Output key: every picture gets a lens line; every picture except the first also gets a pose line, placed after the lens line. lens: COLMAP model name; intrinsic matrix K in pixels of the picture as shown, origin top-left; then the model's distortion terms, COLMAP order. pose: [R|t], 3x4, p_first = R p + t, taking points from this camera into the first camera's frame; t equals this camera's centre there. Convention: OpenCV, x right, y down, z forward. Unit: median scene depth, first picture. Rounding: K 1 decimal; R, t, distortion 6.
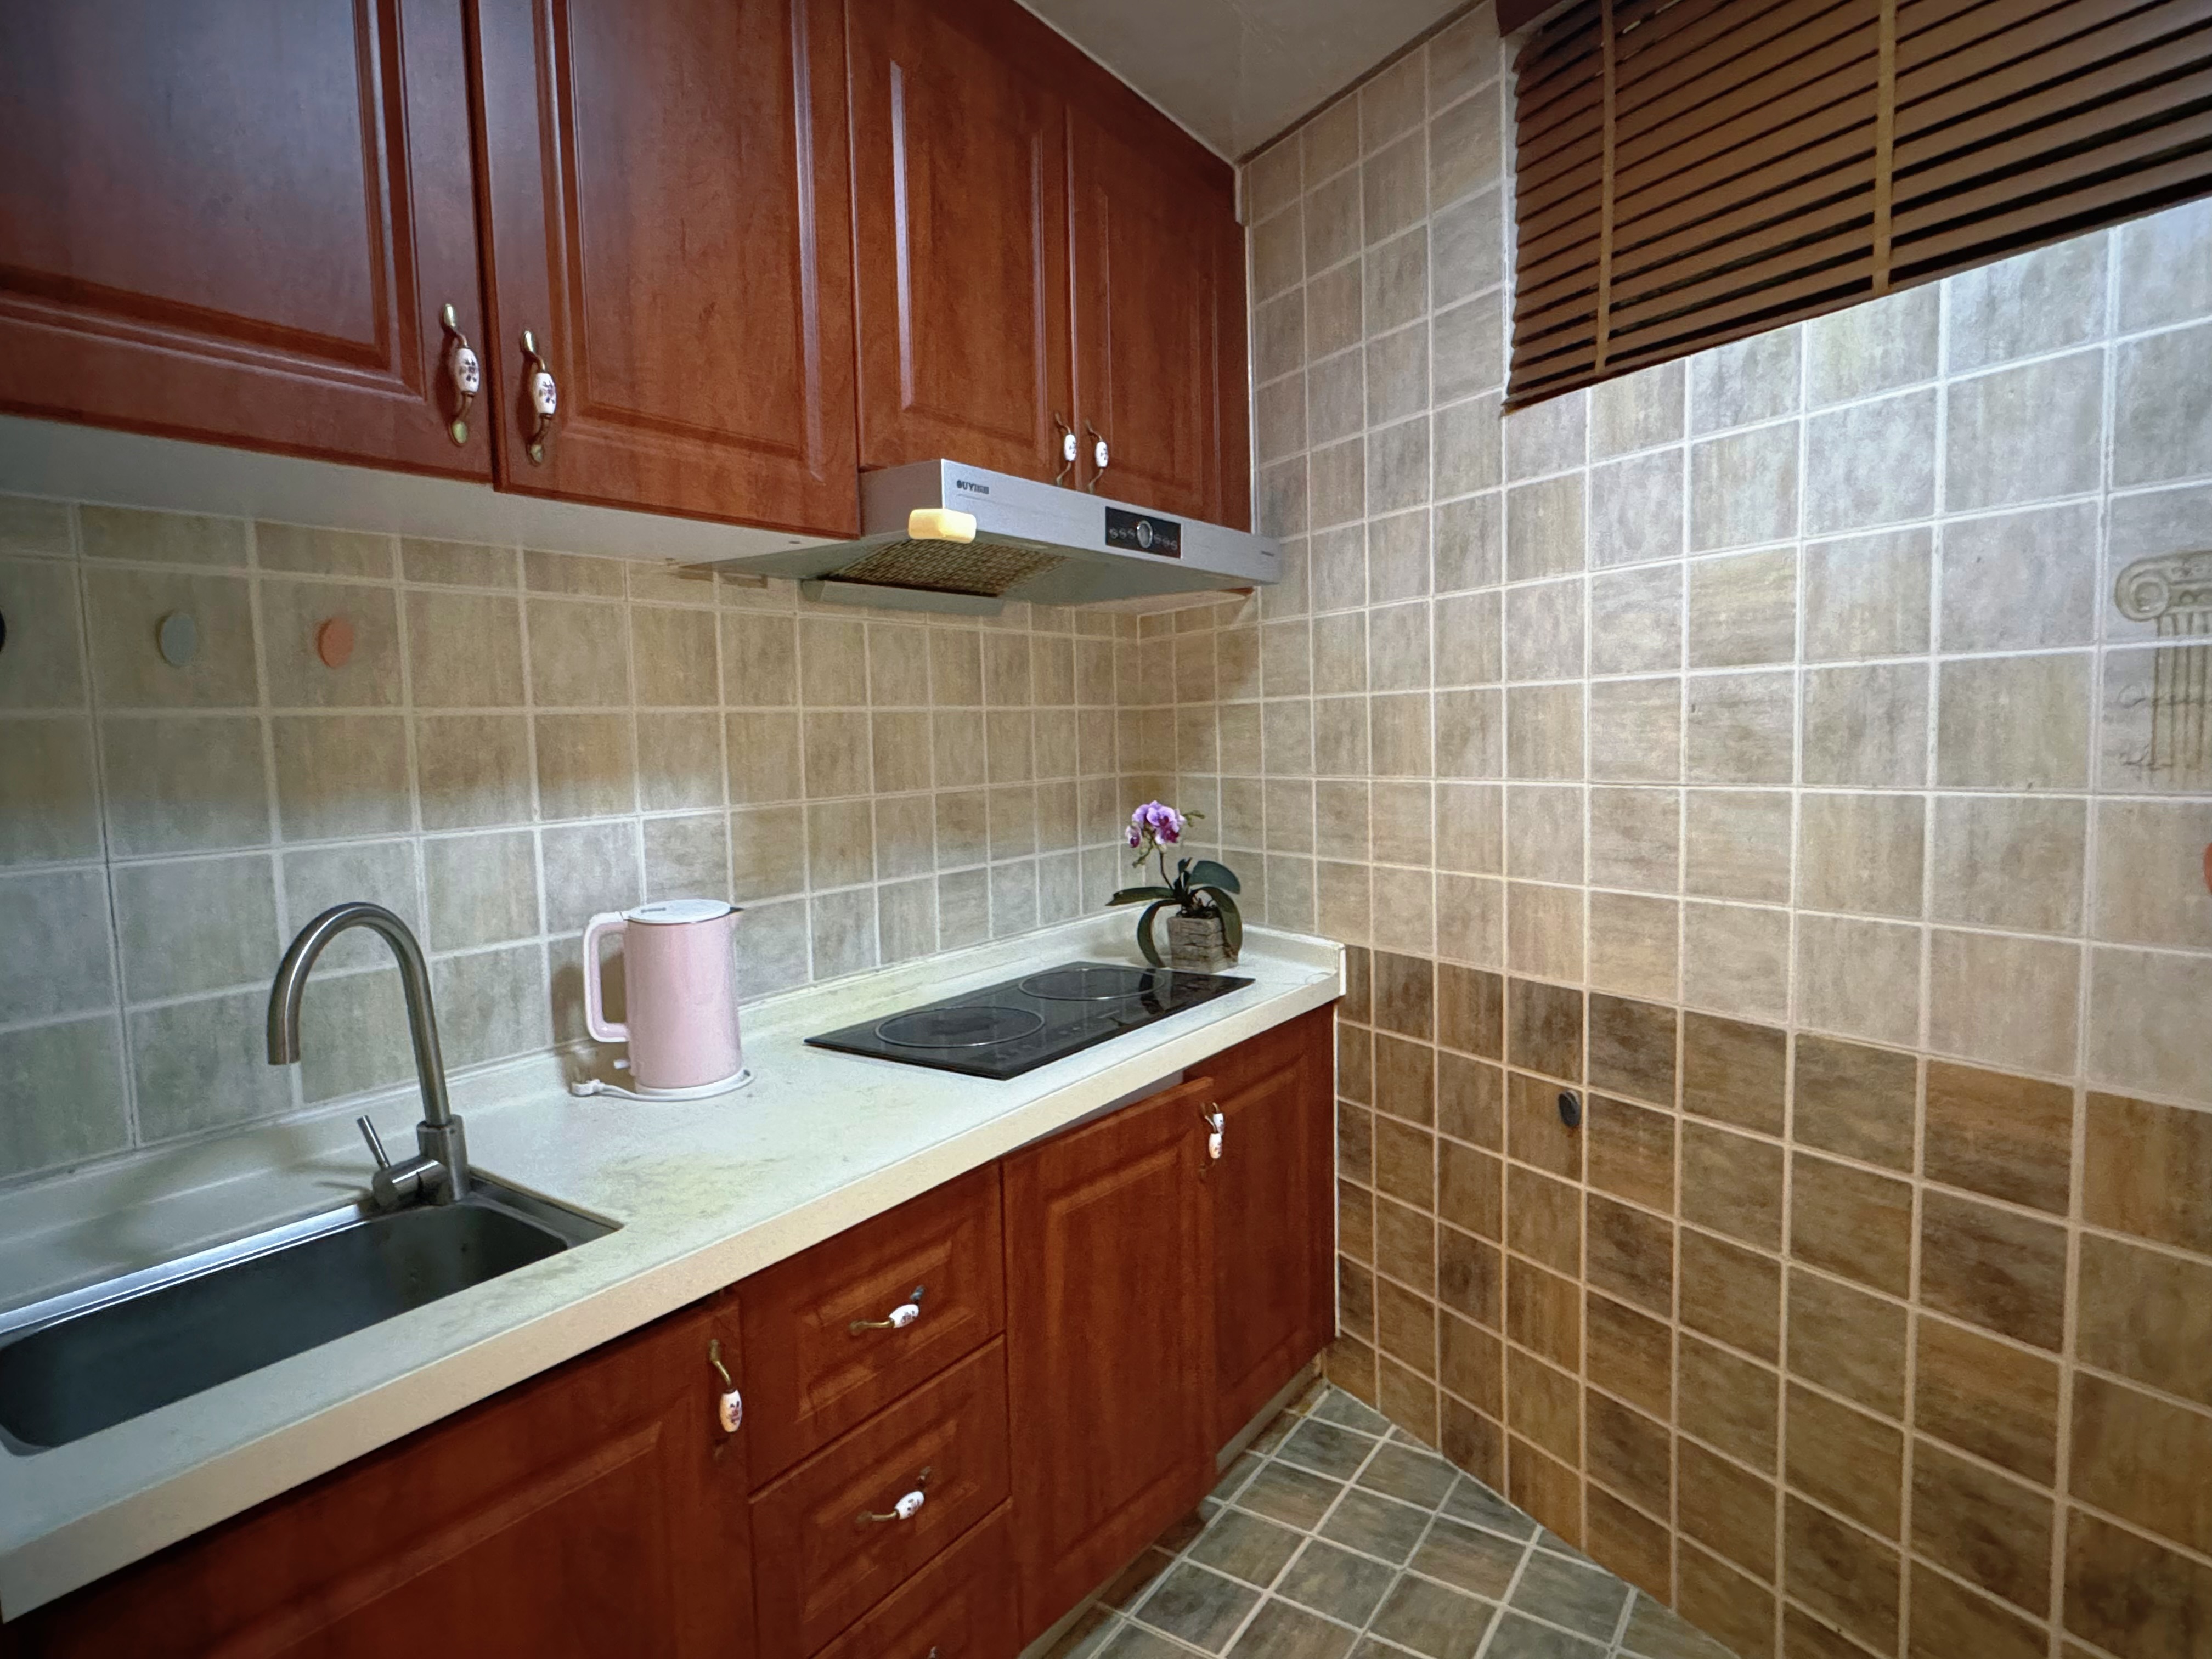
lens RADIAL K [[1203.8, 0, 1106.0], [0, 1203.8, 829.5], [0, 0, 1]] dist [-0.002767, 0.000151]
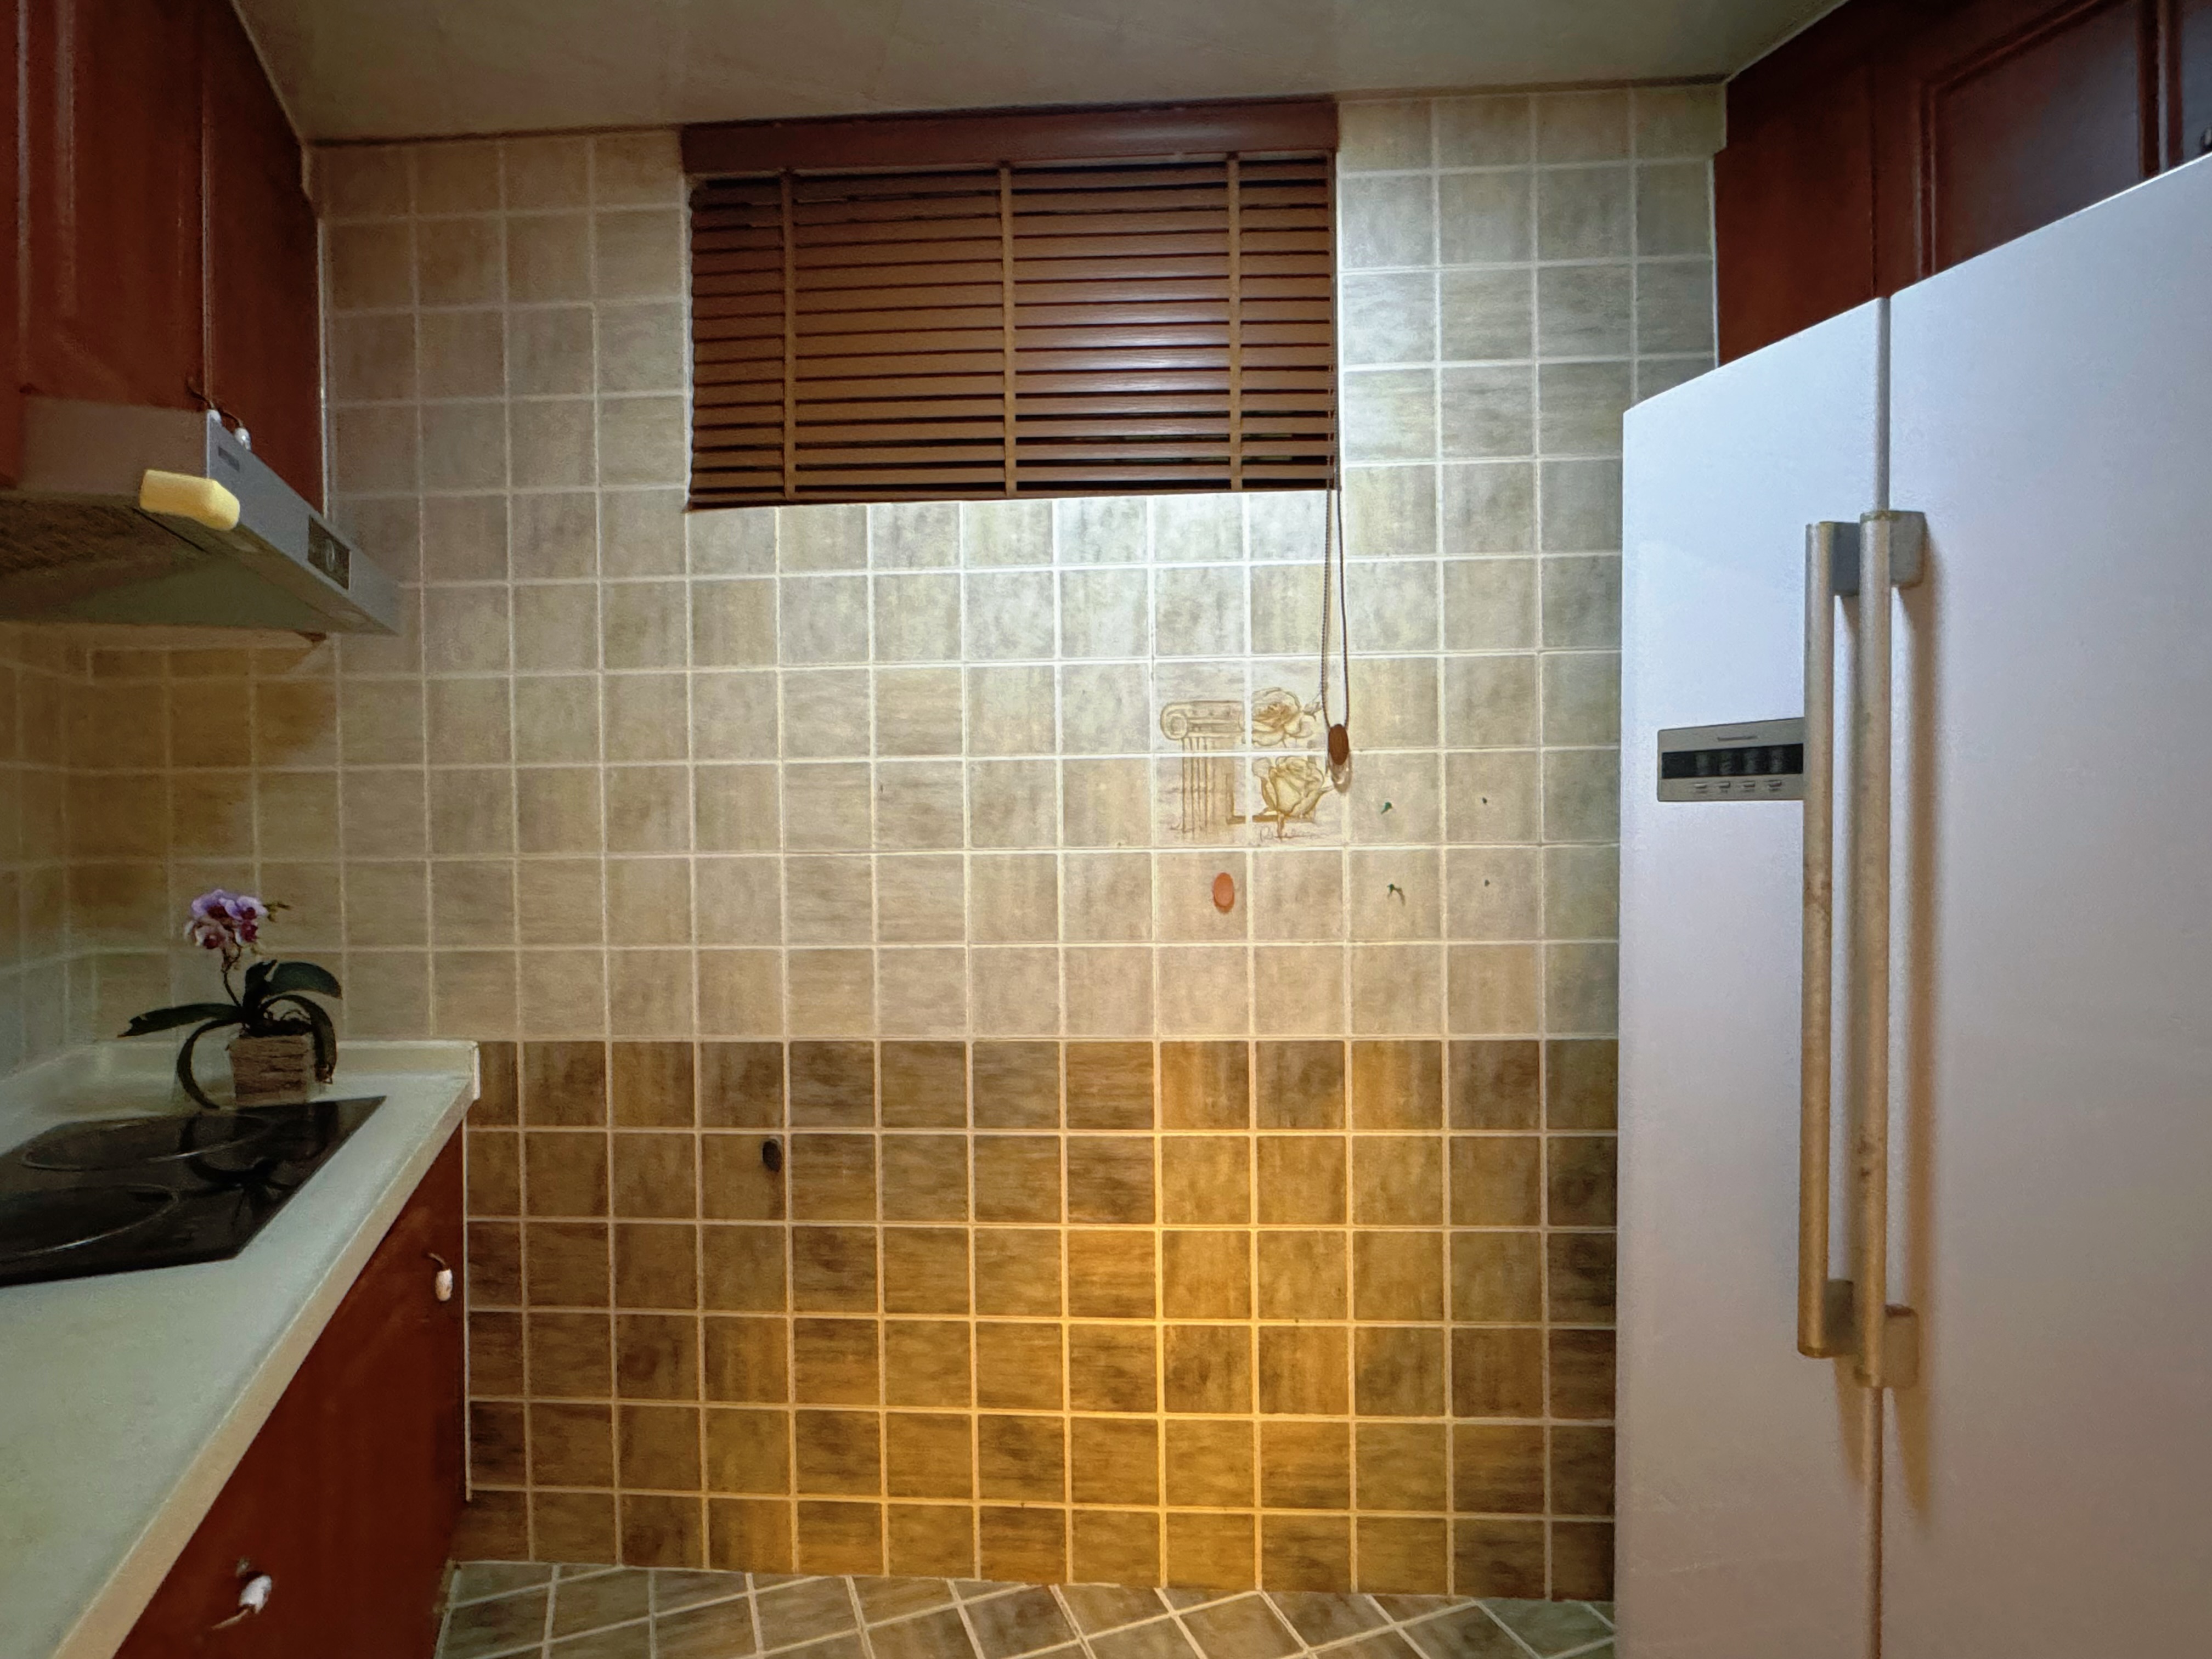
lens RADIAL K [[1203.8, 0, 1106.0], [0, 1203.8, 829.5], [0, 0, 1]] dist [-0.002767, 0.000151]
pose [[0.565102, 0.012403, 0.824928, -0.352663], [0.061715, 0.996450, -0.057258, 0.022145], [-0.822709, 0.083267, 0.562331, 0.121797]]
